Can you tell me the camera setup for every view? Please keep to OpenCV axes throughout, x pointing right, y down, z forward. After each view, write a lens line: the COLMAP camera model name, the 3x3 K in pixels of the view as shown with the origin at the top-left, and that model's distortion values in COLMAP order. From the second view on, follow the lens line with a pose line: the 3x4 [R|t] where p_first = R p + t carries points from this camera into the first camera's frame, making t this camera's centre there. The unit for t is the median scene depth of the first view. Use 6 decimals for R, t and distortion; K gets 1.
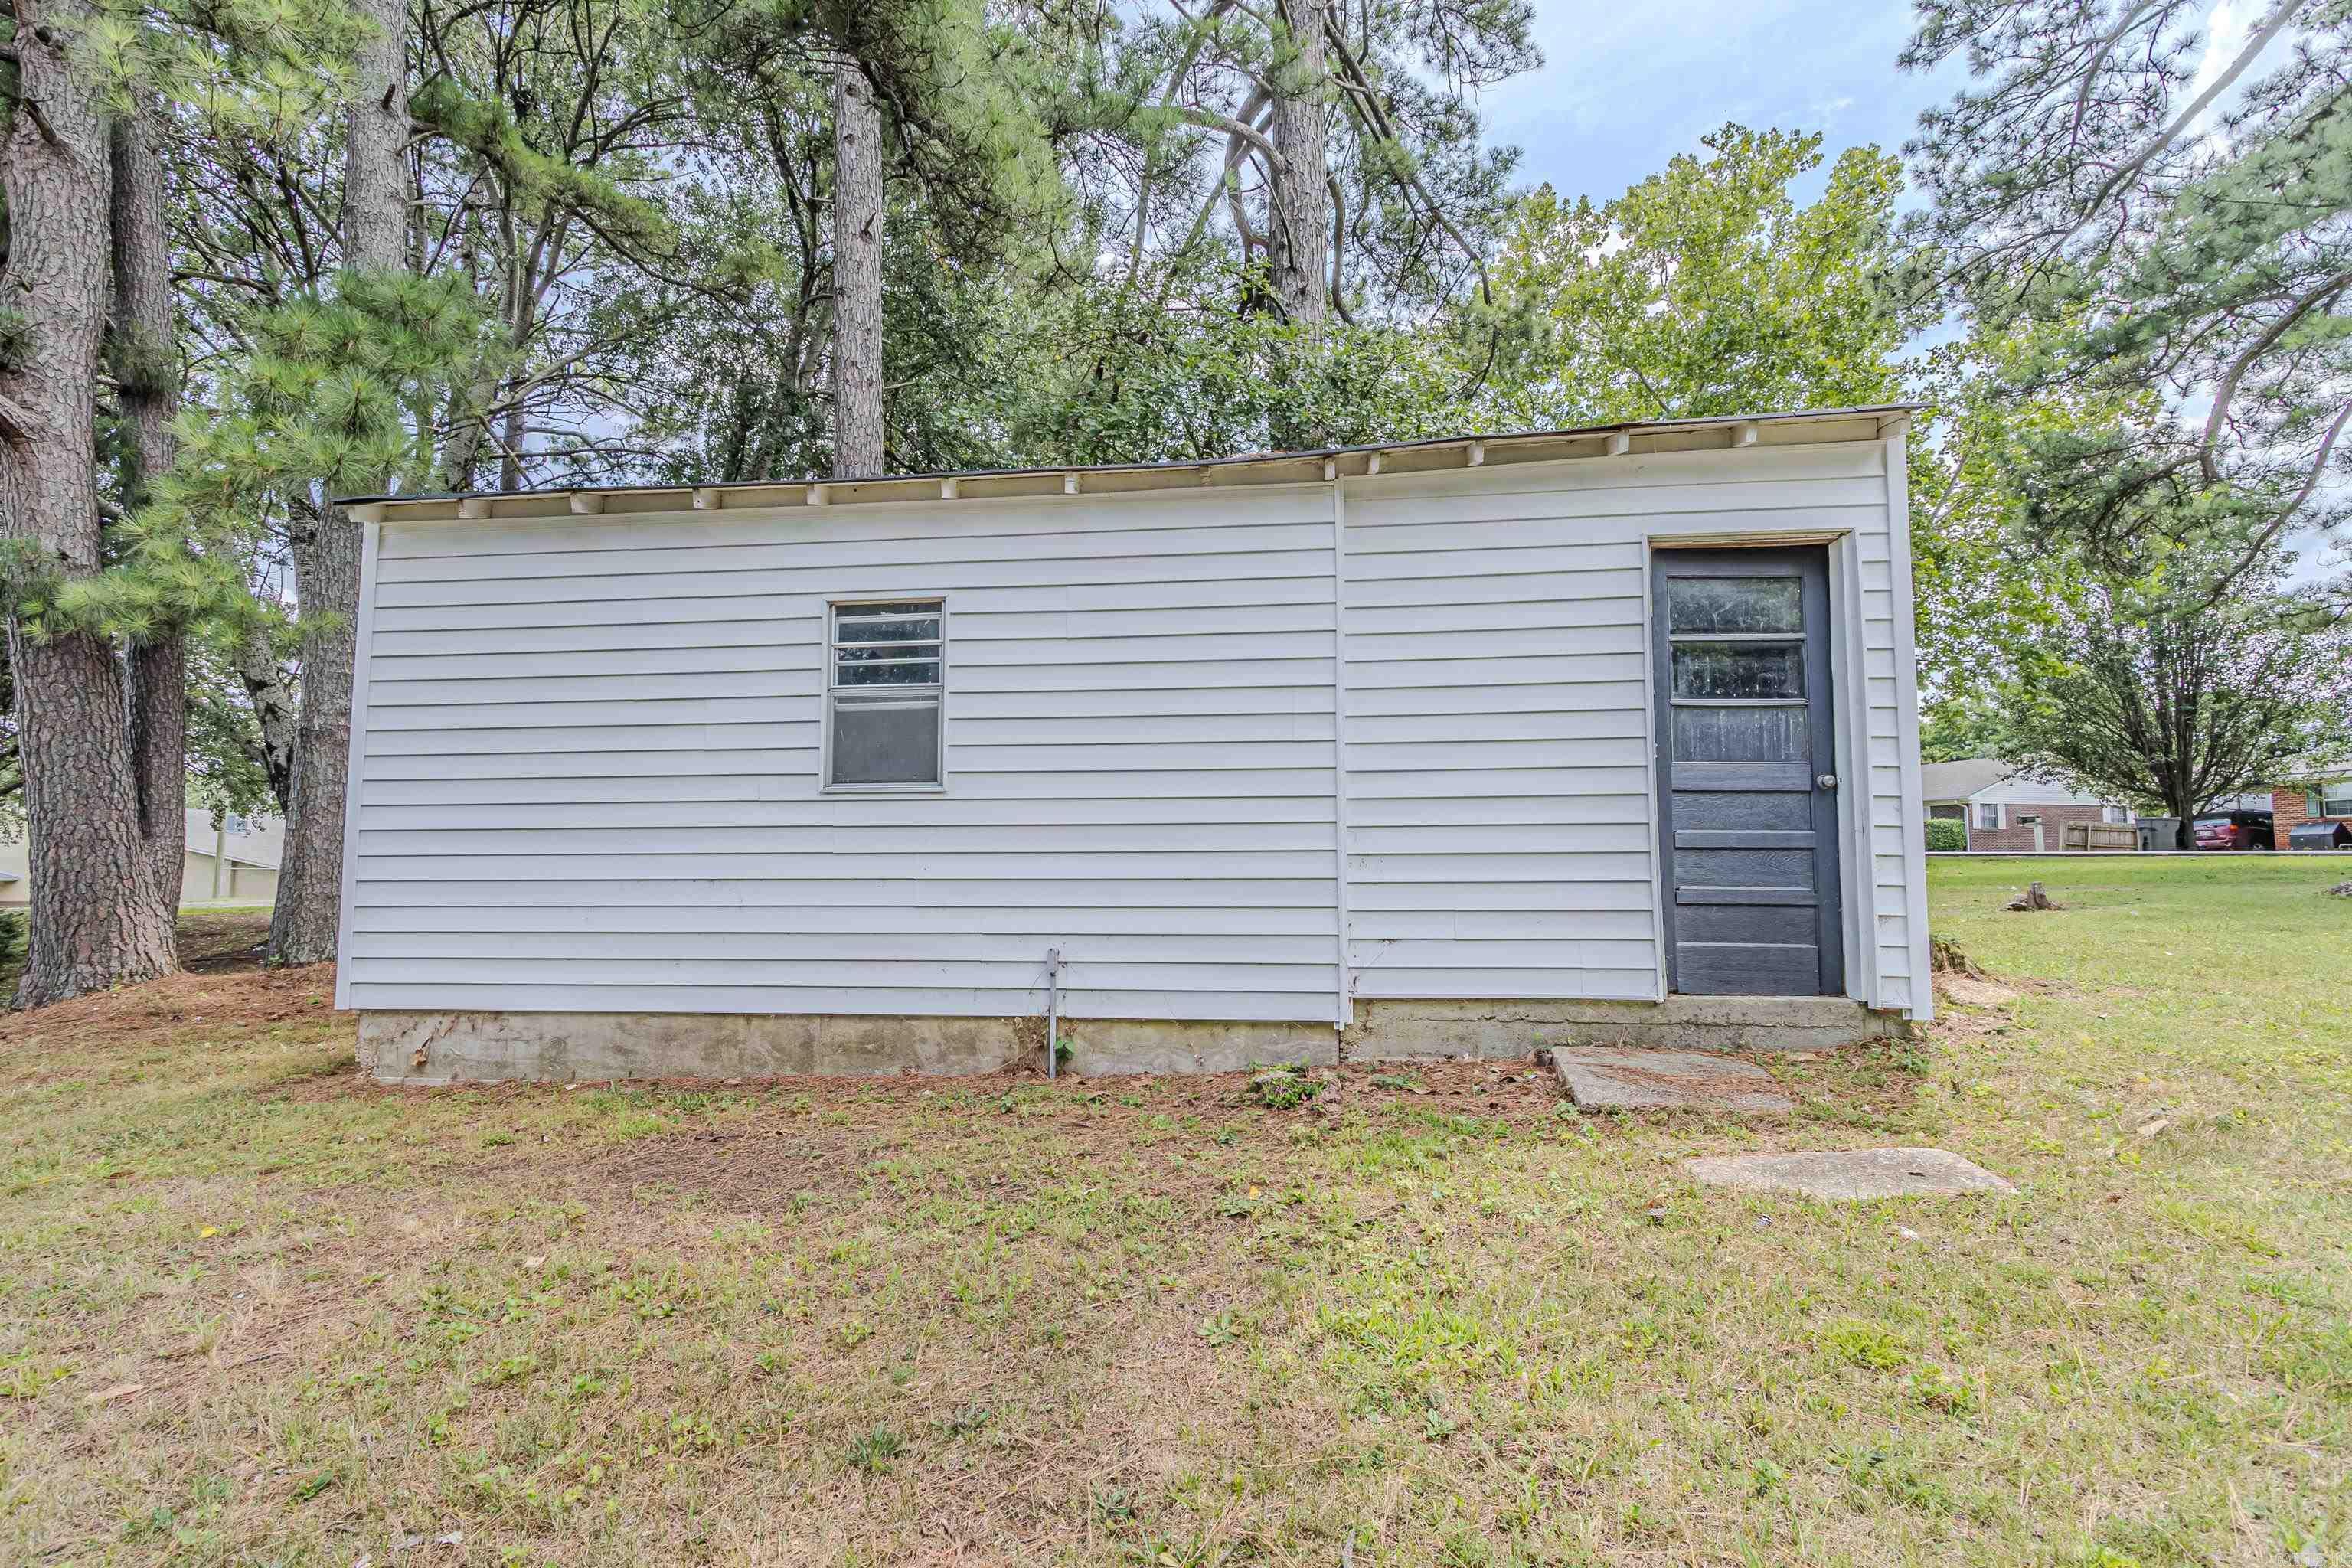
lens RADIAL K [[1099.0, 0, 1149.0], [0, 1099.0, 795.7], [0, 0, 1]] dist [0.003609, -0.000531]
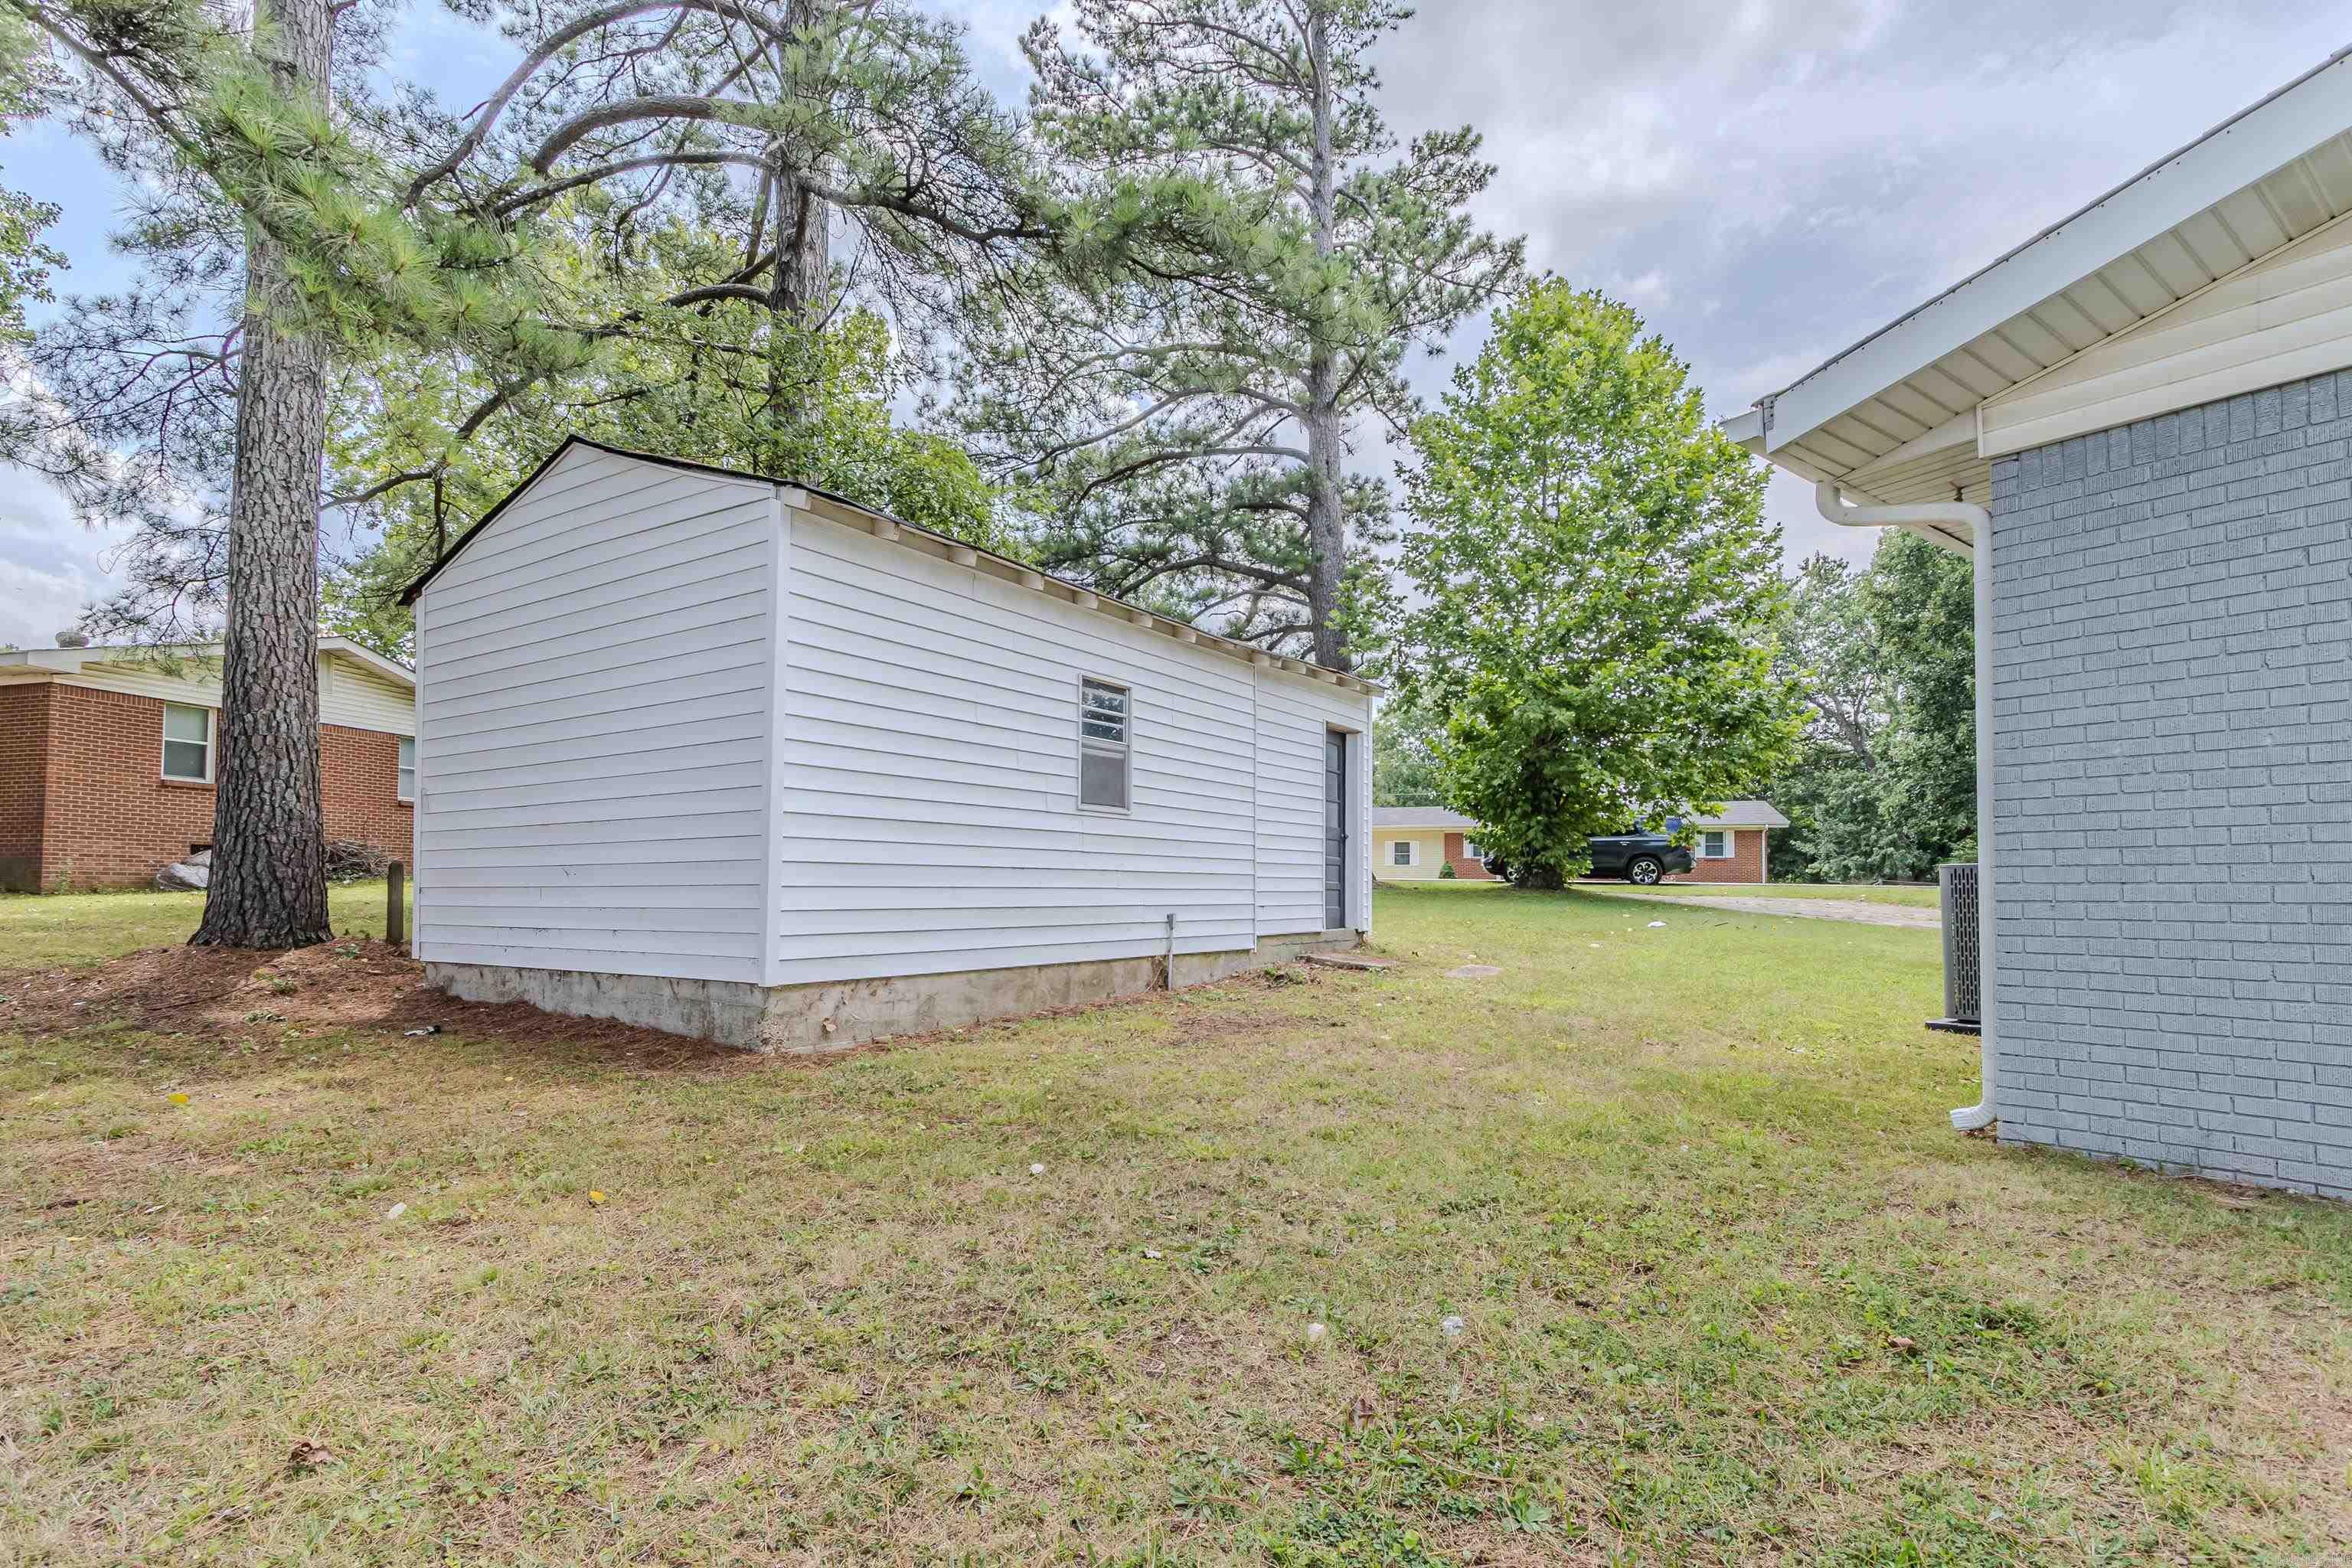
lens RADIAL K [[1126.5, 0, 1153.2], [0, 1126.5, 841.4], [0, 0, 1]] dist [0.005200, -0.000305]
pose [[0.455060, 0.047061, 0.889216, -1.557106], [-0.071361, 0.997318, -0.016262, 0.056666], [-0.887597, -0.056055, 0.457198, 0.237019]]
